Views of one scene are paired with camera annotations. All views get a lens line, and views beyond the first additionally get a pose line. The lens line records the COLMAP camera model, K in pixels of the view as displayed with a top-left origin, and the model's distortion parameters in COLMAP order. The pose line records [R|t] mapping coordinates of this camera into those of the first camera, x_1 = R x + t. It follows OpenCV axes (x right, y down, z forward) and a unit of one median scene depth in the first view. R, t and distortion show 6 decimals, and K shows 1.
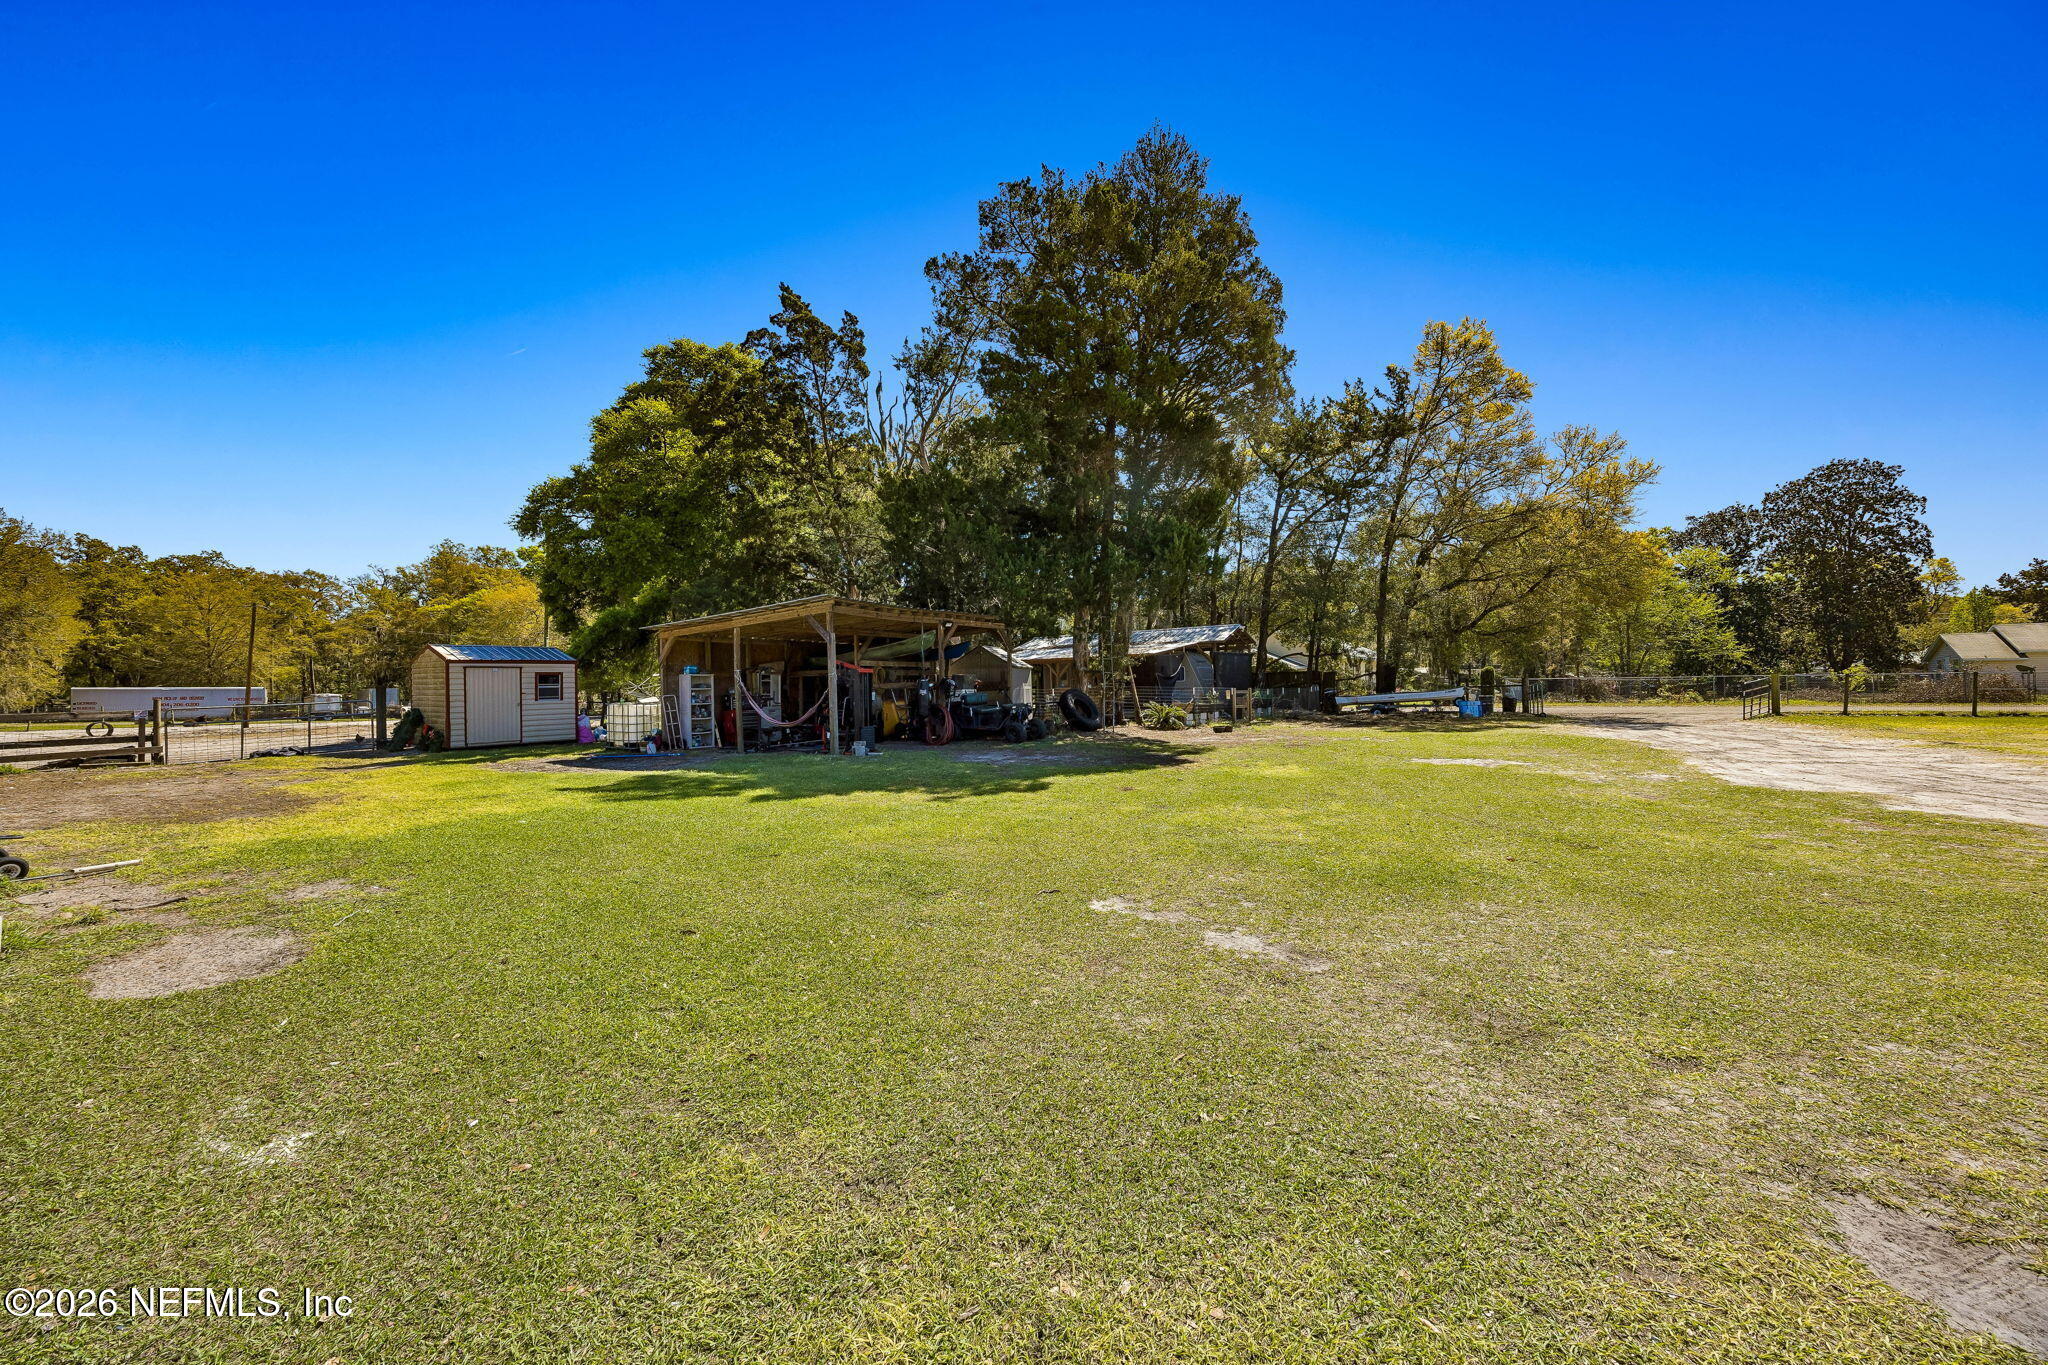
lens RADIAL K [[795.0, 0, 1024.0], [0, 795.0, 682.5], [0, 0, 1]] dist [0.000184, -0.000027]
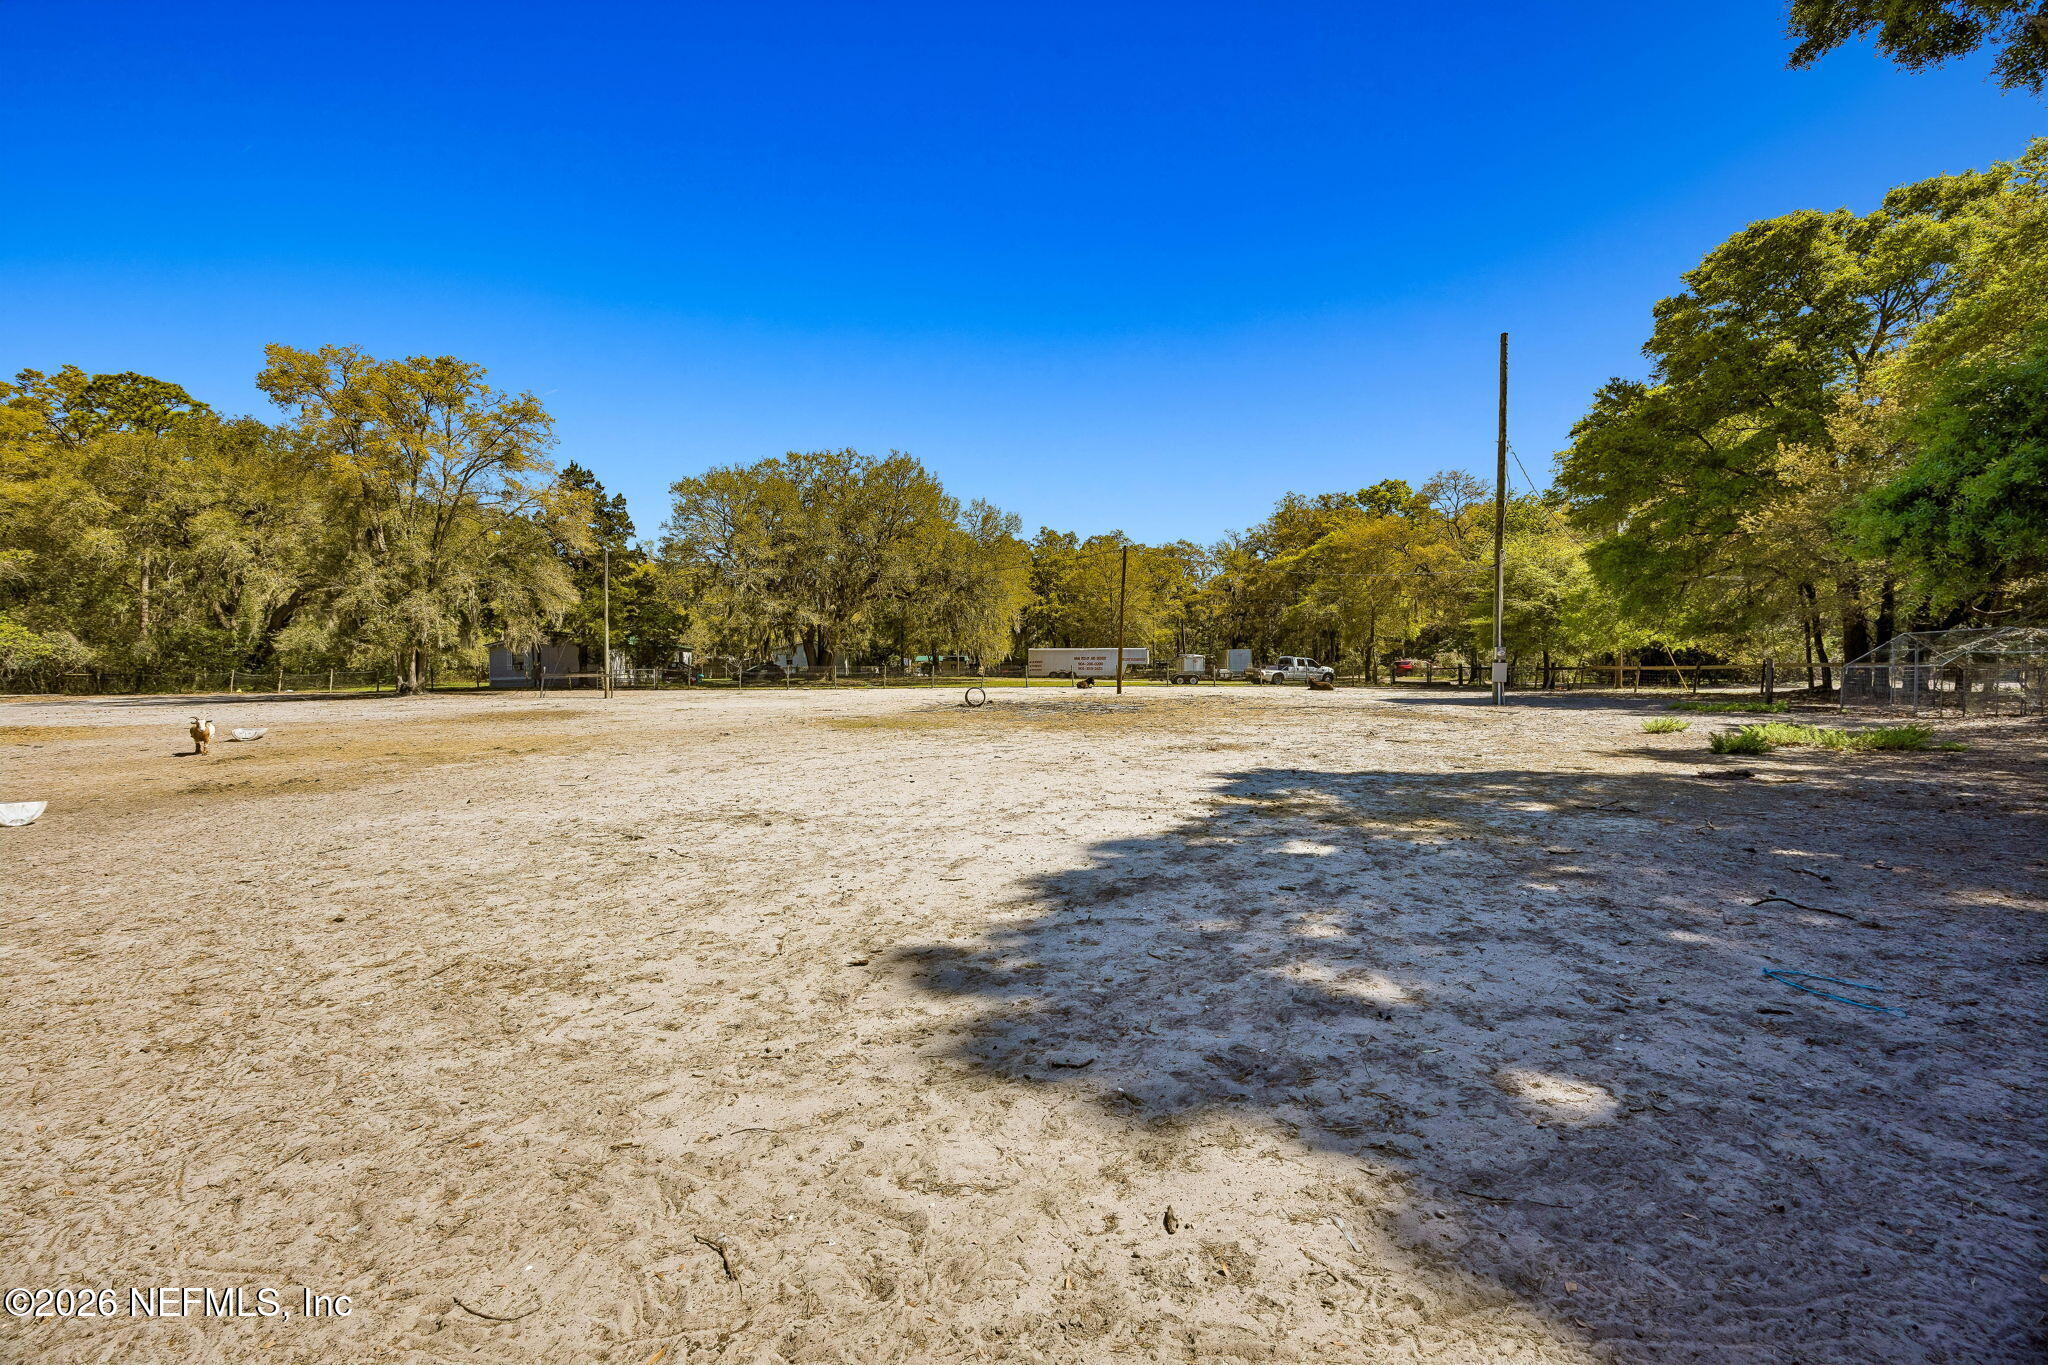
lens RADIAL K [[795.0, 0, 1024.0], [0, 795.0, 682.5], [0, 0, 1]] dist [0.000184, -0.000027]
pose [[0.596293, 0.031837, -0.802136, -0.176661], [0.008291, 0.998916, 0.045811, 0.001696], [0.802724, -0.033968, 0.595382, 0.205749]]
